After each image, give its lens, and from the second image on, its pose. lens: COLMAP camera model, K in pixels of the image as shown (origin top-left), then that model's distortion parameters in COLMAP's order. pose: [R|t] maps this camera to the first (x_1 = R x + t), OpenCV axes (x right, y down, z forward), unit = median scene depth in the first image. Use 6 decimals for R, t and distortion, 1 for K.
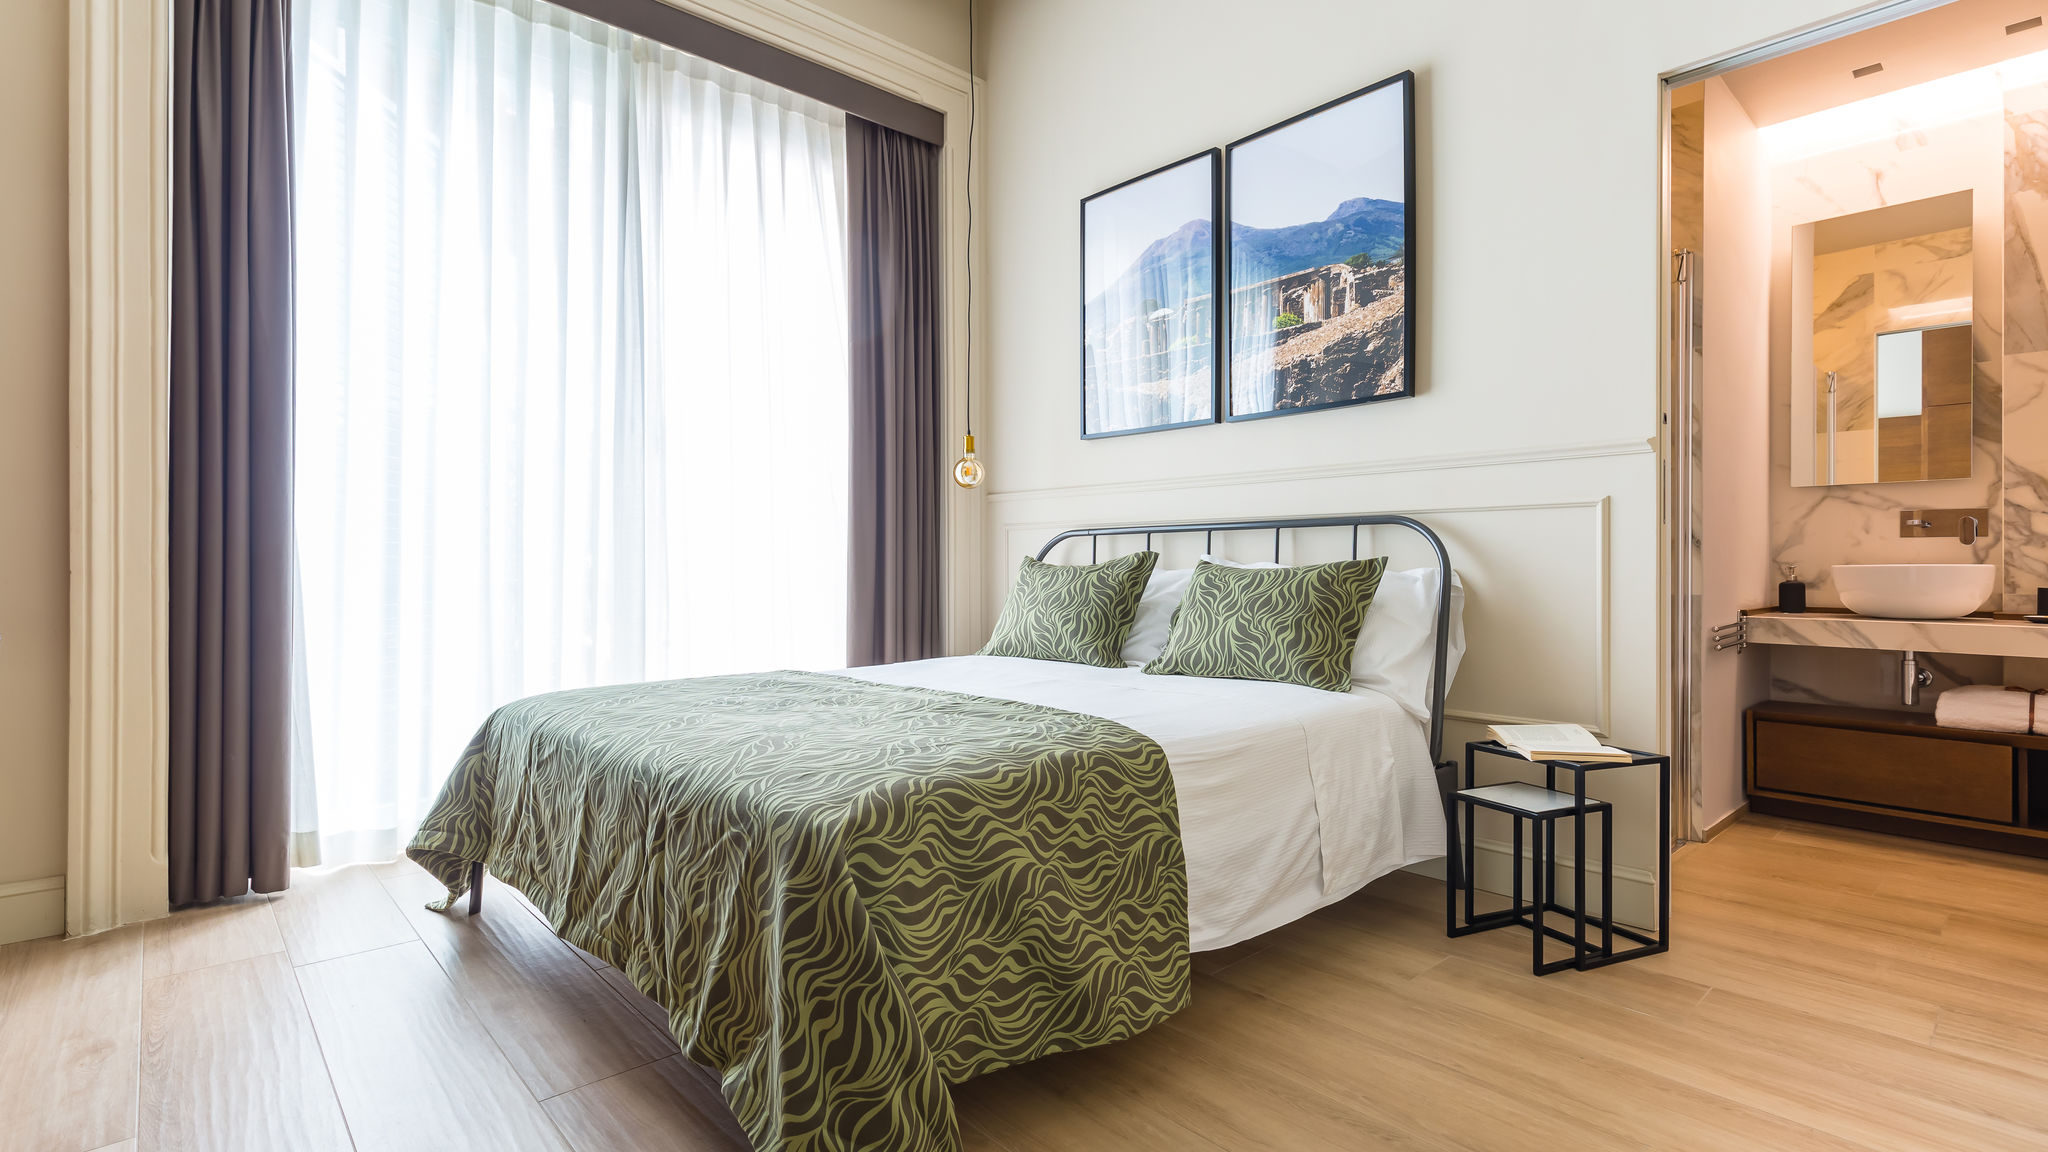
lens RADIAL K [[946.6, 0, 991.6], [0, 946.6, 565.1], [0, 0, 1]] dist [0.003355, -0.000105]
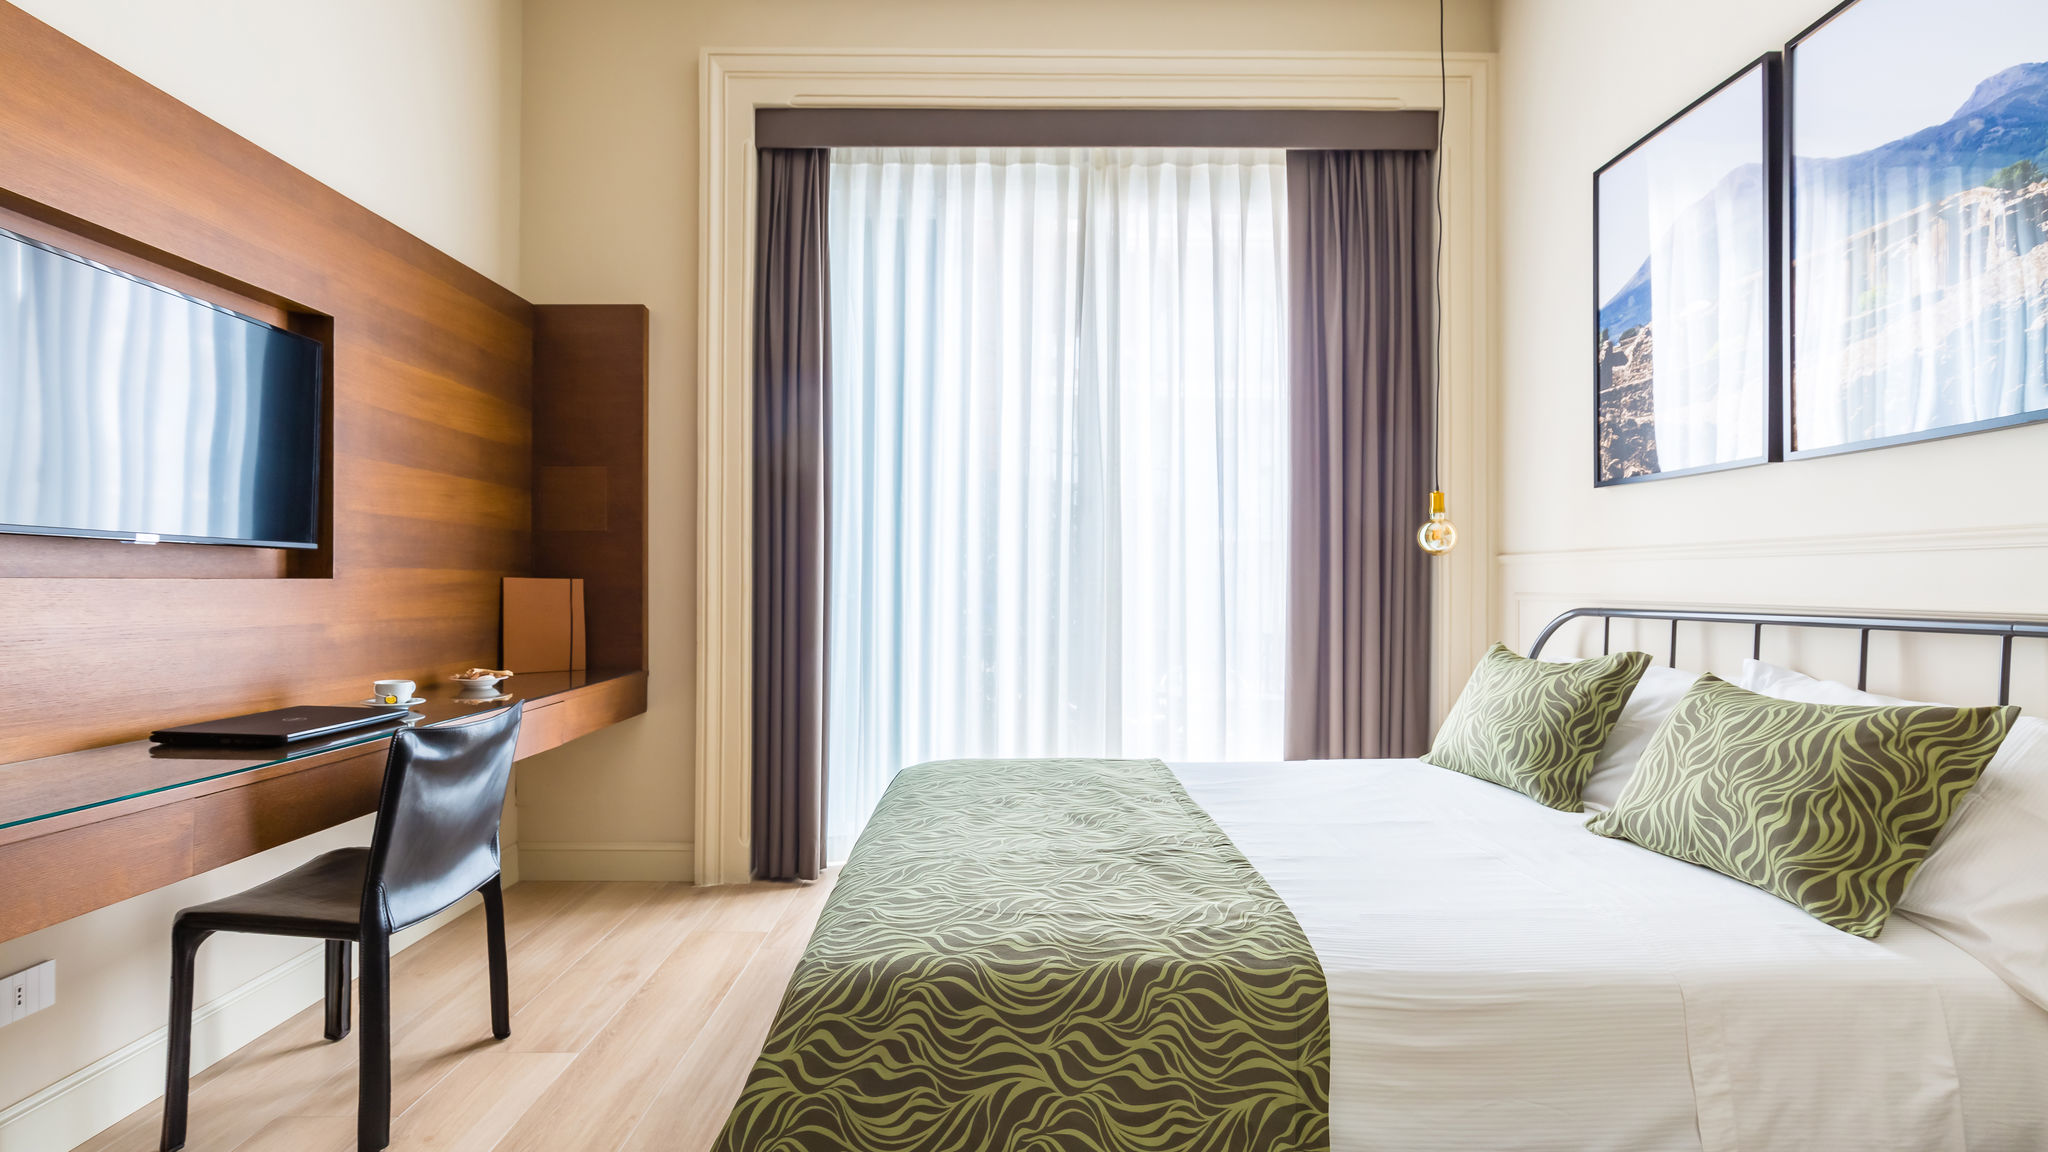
lens RADIAL K [[916.0, 0, 1020.2], [0, 916.0, 579.0], [0, 0, 1]] dist [-0.001028, -0.000626]
pose [[0.758460, 0.000450, -0.651719, 0.294699], [-0.003384, 0.999989, -0.003248, -0.073715], [0.651710, 0.004669, 0.758454, 0.190603]]
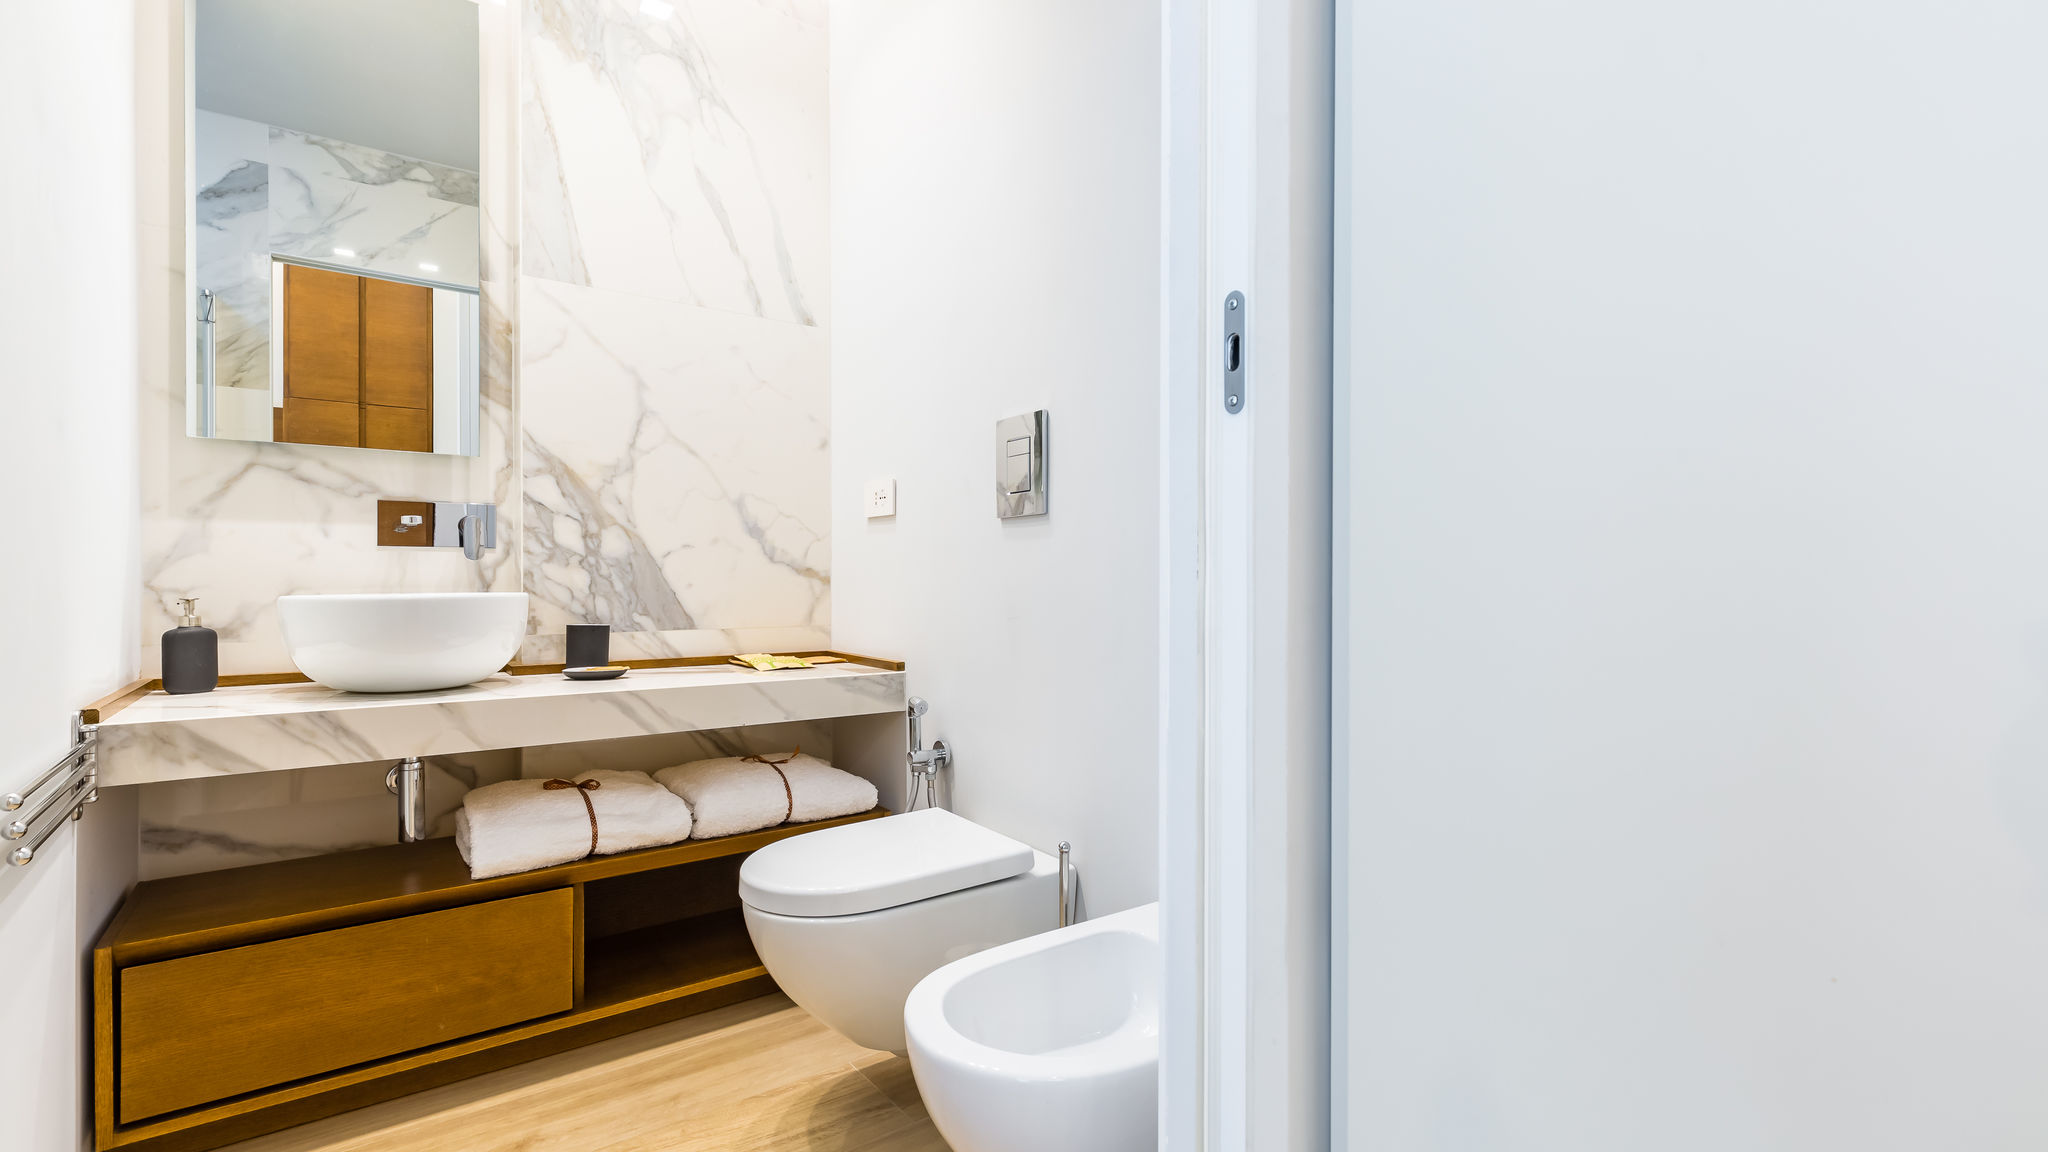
lens RADIAL K [[921.7, 0, 1024.0], [0, 921.7, 576.0], [0, 0, 1]] dist [0.009112, -0.000828]
pose [[0.079023, 0.002182, 0.996870, 0.511099], [0.000890, 0.999997, -0.002260, -0.010583], [-0.996872, 0.001065, 0.079021, 0.680350]]
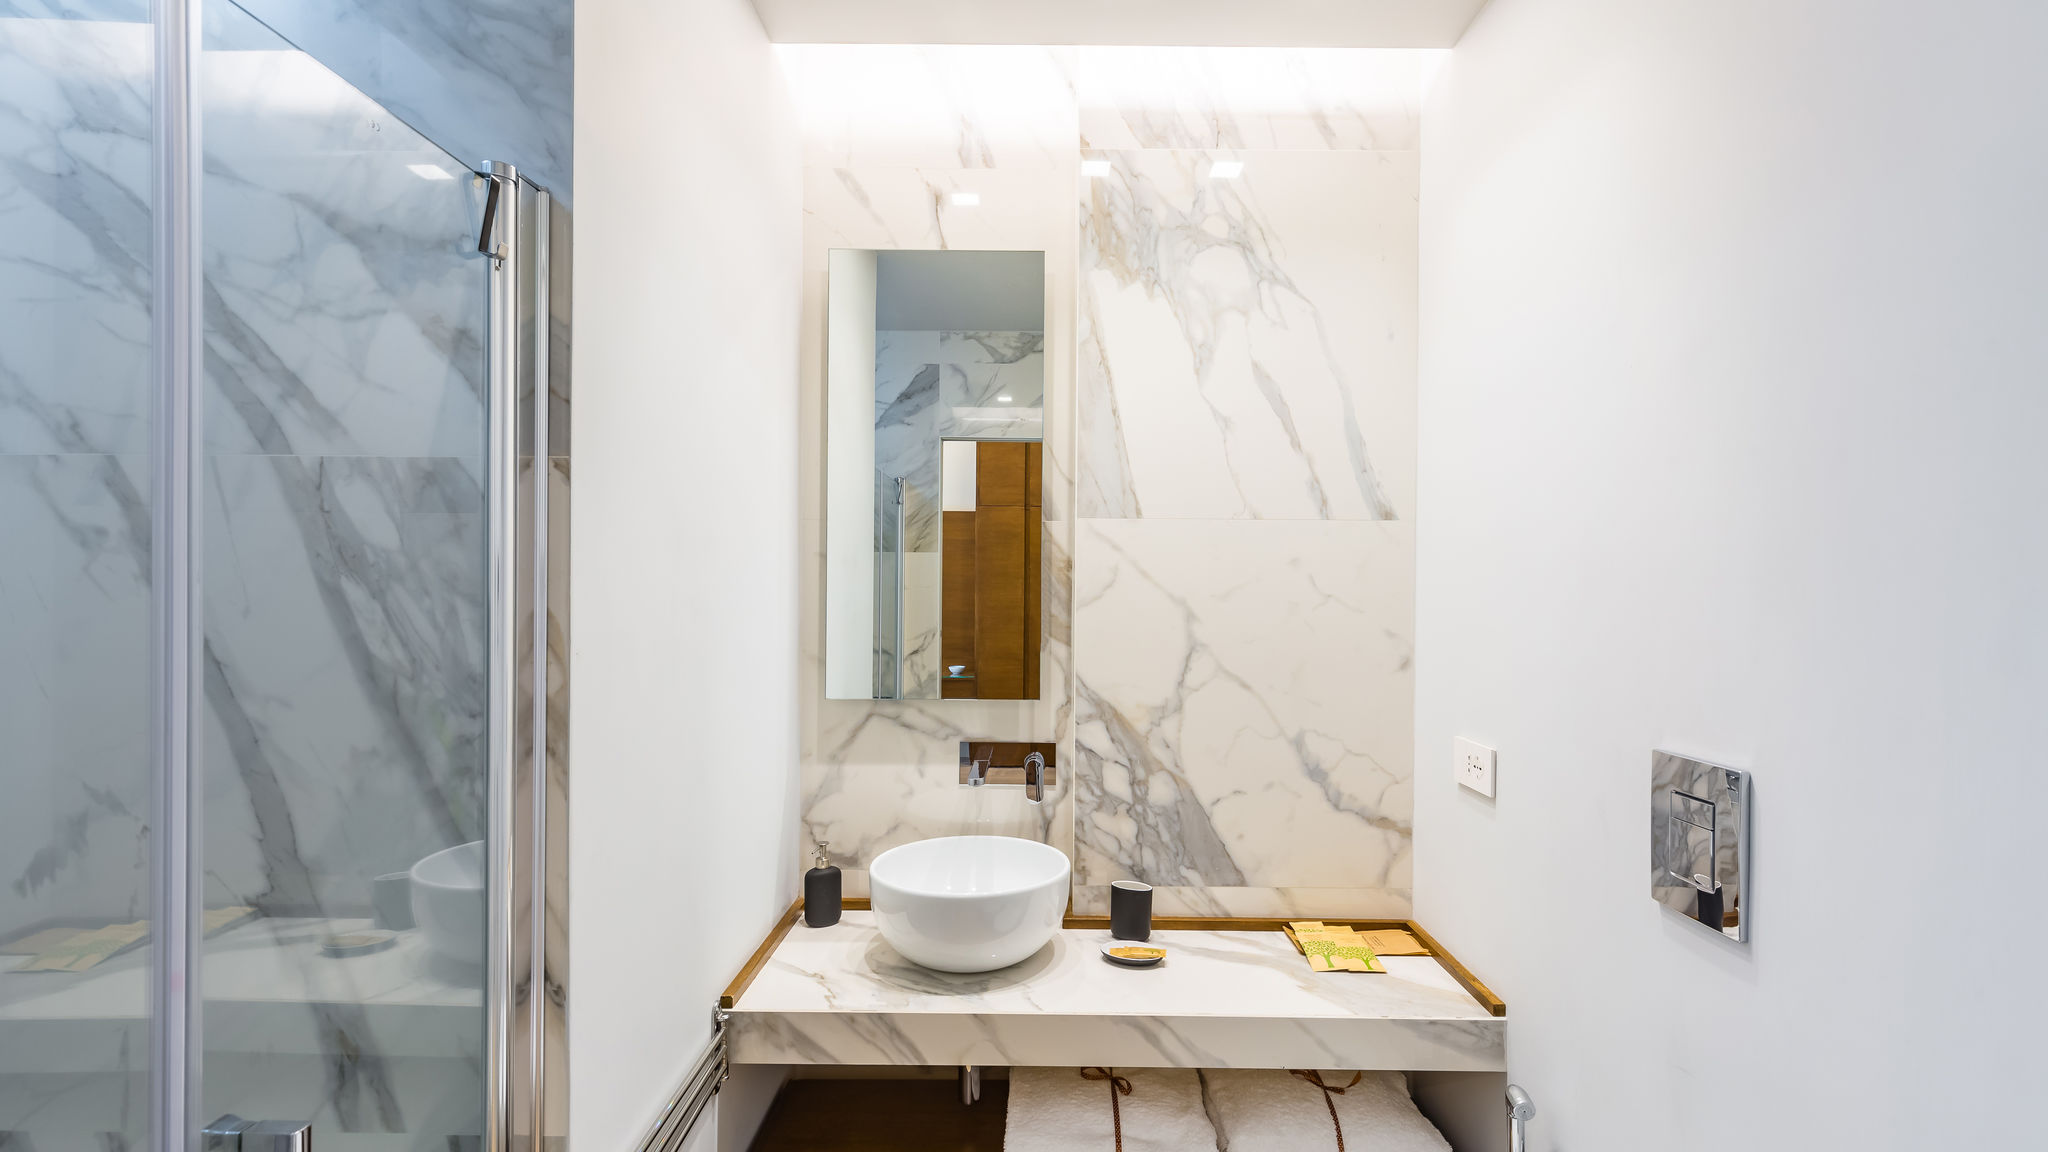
lens RADIAL K [[918.5, 0, 1041.9], [0, 918.5, 591.2], [0, 0, 1]] dist [0.010492, -0.000353]
pose [[0.658442, -0.000349, 0.752632, 0.653258], [-0.008213, 0.999937, 0.007649, -0.198346], [-0.752587, -0.011218, 0.658397, 0.683801]]
